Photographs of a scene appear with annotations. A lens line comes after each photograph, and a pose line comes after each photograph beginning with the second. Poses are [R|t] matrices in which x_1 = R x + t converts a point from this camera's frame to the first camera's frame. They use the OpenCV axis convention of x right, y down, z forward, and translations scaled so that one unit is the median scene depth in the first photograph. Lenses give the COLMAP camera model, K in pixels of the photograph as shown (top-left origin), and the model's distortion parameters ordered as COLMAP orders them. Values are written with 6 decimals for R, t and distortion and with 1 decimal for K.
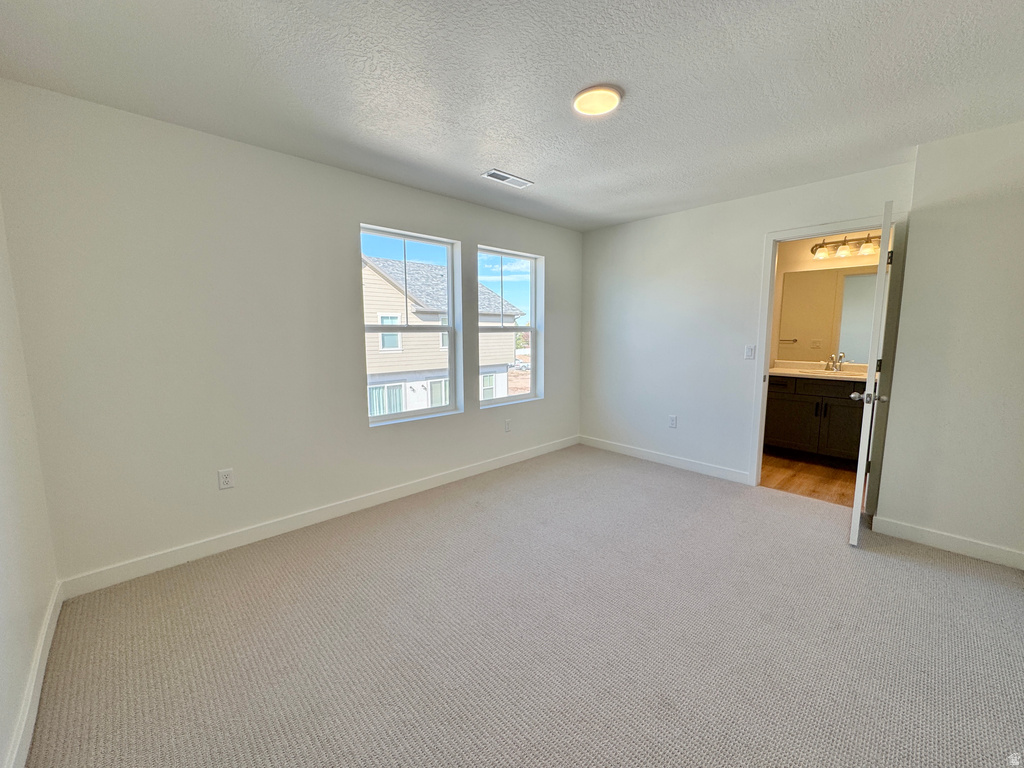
lens RADIAL K [[410.2, 0, 511.1], [0, 410.2, 380.1], [0, 0, 1]] dist [-0.002468, -0.000245]
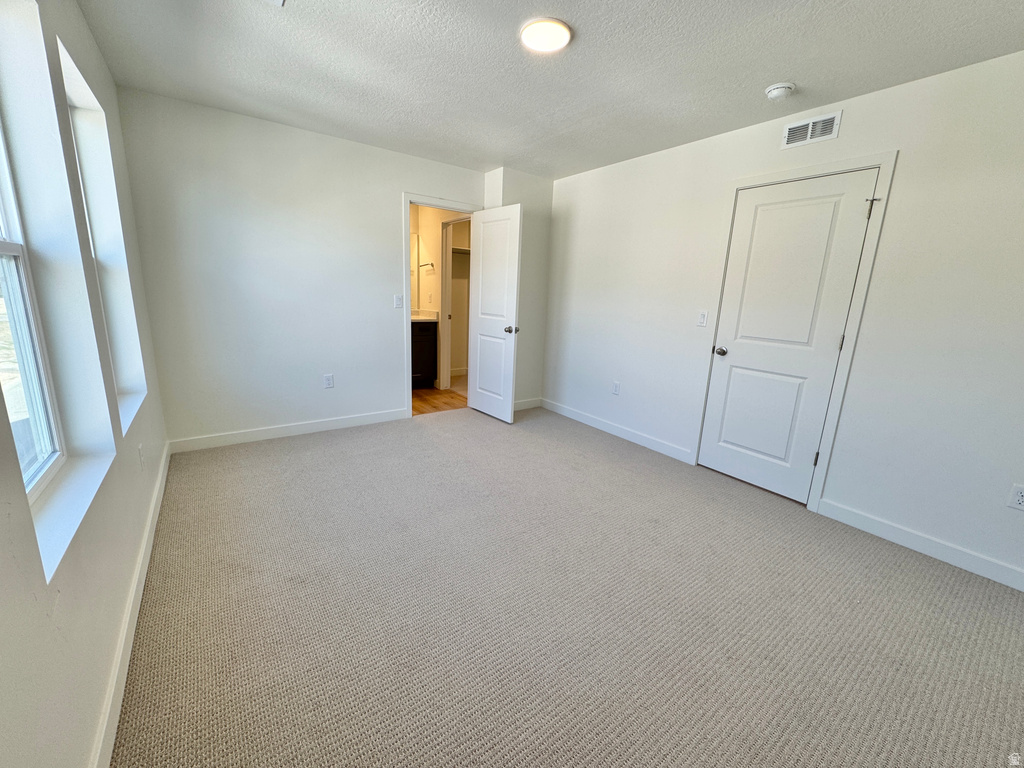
lens RADIAL K [[410.2, 0, 511.0], [0, 410.2, 382.2], [0, 0, 1]] dist [-0.002468, -0.000245]
pose [[0.113868, -0.204204, 0.972283, -0.500049], [0.073406, 0.977703, 0.196746, -0.050243], [-0.990780, 0.048968, 0.126318, 0.569549]]
